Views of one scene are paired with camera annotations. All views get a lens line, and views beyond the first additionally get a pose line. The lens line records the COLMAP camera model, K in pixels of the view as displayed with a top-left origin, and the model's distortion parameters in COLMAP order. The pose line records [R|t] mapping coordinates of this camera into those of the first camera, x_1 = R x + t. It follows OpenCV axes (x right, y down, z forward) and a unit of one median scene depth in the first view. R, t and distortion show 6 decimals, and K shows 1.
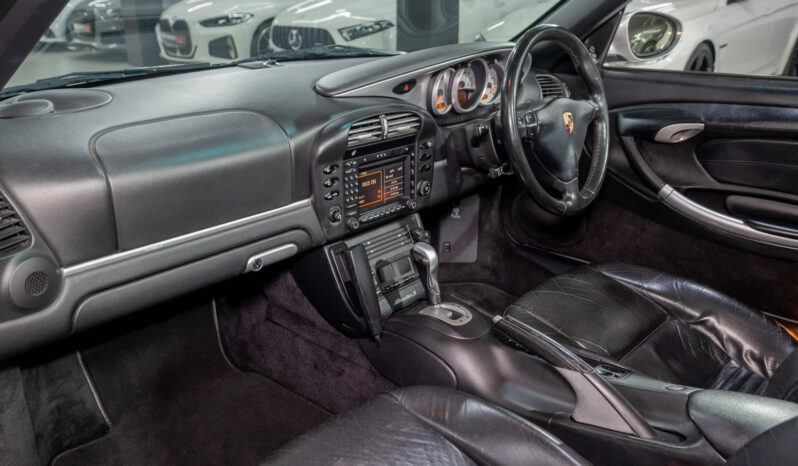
lens RADIAL K [[674.0, 0, 394.6], [0, 674.0, 252.8], [0, 0, 1]] dist [-0.006476, 0.005552]
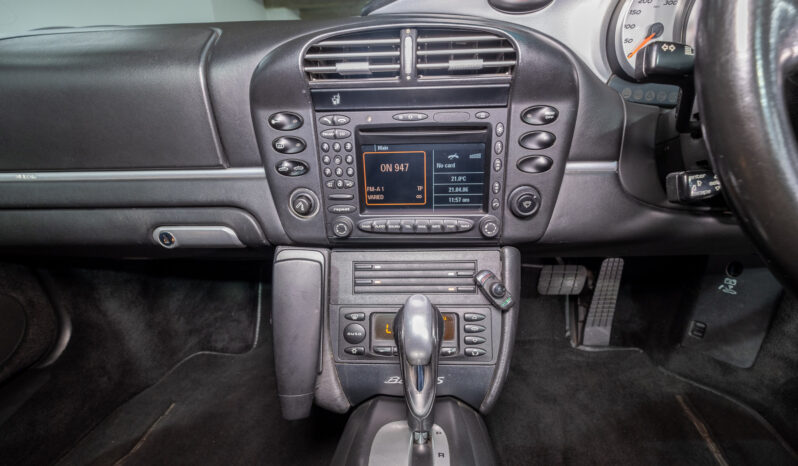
lens RADIAL K [[359.2, 0, 403.0], [0, 359.2, 242.6], [0, 0, 1]] dist [-0.007536, -0.000435]
pose [[0.627616, 0.245493, -0.738804, 0.210975], [-0.262575, 0.960126, 0.095976, -0.072955], [0.732907, 0.133755, 0.667051, 0.803923]]
